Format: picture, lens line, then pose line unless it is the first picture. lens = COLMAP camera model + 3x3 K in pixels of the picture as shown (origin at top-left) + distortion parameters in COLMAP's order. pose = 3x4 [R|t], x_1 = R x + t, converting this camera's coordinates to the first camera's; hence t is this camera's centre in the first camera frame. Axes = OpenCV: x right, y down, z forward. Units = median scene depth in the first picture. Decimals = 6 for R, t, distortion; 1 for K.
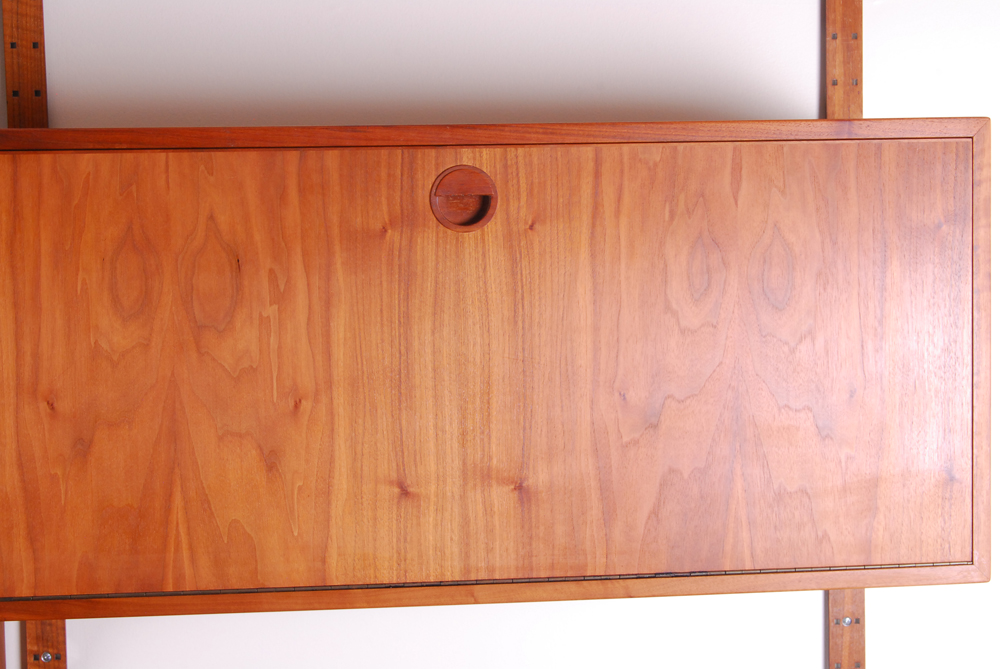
lens RADIAL K [[1286.0, 0, 524.1], [0, 1286.0, 327.5], [0, 0, 1]] dist [-0.019654, 0.000000]
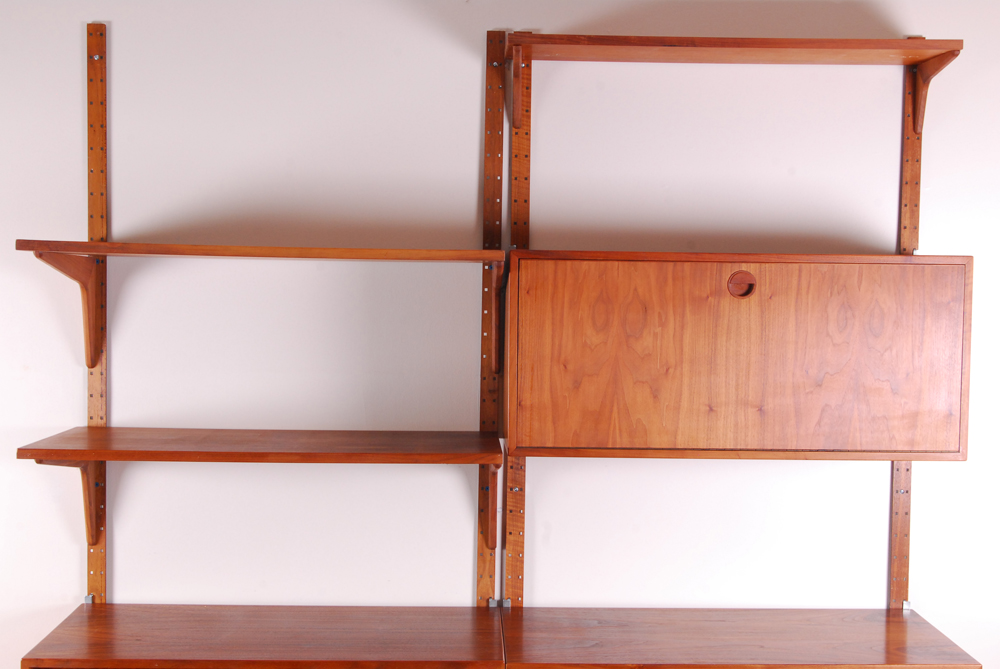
lens RADIAL K [[1333.3, 0, 494.7], [0, 1333.3, 346.9], [0, 0, 1]] dist [-0.000031, 0.000000]
pose [[0.997774, 0.035370, -0.056540, -0.349950], [-0.035416, 0.999373, 0.000192, 0.027869], [0.056511, 0.001811, 0.998400, -1.429130]]
